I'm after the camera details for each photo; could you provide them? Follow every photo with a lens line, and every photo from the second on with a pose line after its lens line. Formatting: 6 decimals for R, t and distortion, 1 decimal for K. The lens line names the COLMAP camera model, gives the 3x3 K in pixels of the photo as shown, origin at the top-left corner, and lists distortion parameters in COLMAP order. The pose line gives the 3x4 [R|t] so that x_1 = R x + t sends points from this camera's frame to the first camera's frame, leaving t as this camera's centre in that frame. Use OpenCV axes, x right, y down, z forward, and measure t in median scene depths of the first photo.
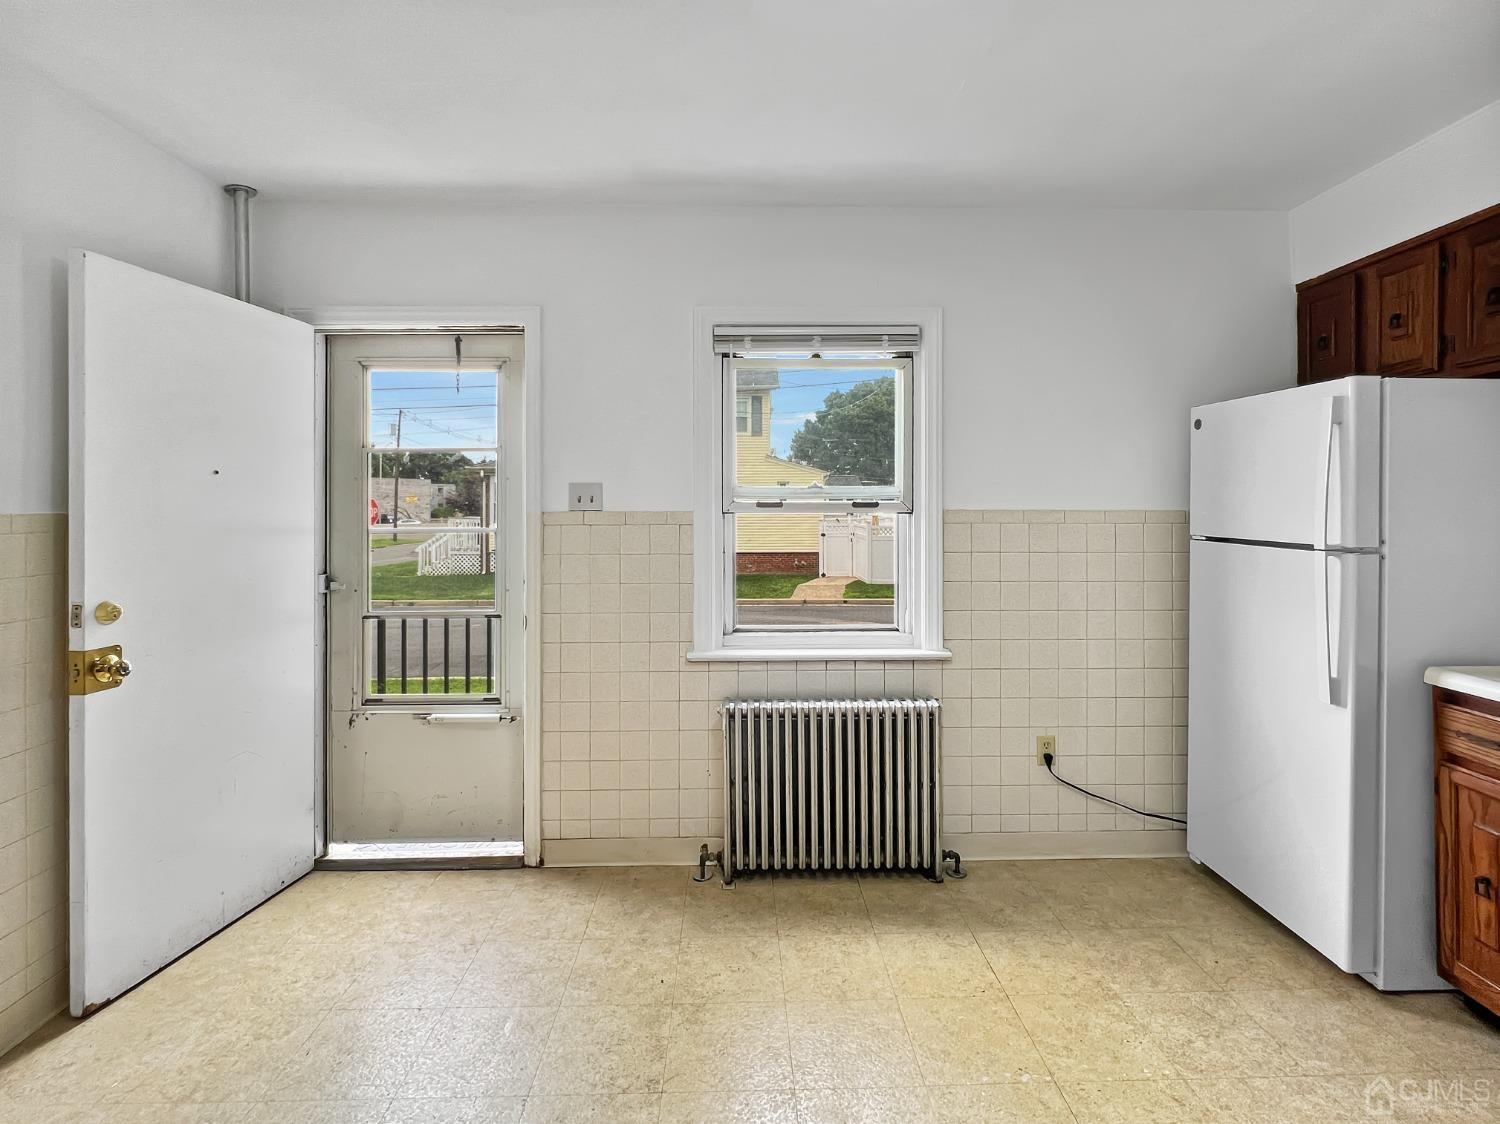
lens RADIAL K [[738.5, 0, 751.4], [0, 738.5, 526.7], [0, 0, 1]] dist [0.000213, -0.000371]
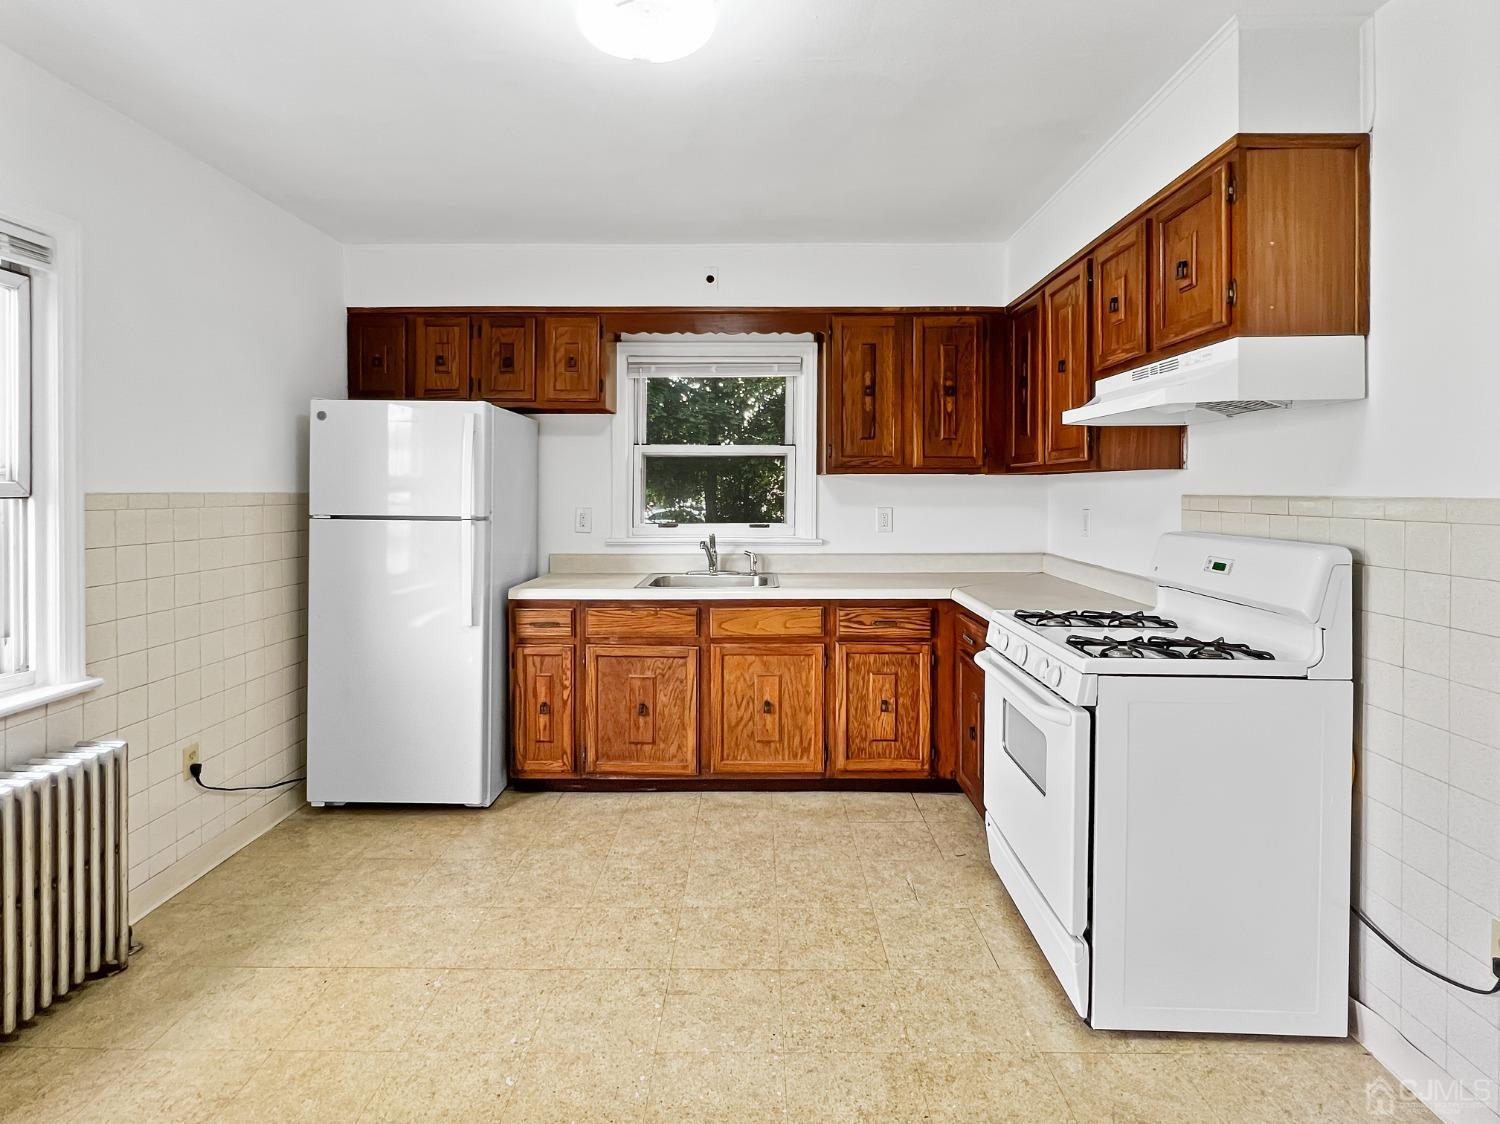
lens RADIAL K [[738.5, 0, 751.4], [0, 738.5, 526.7], [0, 0, 1]] dist [0.000213, -0.000371]
pose [[0.038191, -0.049469, 0.998045, -0.545635], [0.027589, 0.998445, 0.048433, -0.006987], [-0.998890, 0.025685, 0.039497, 0.334801]]
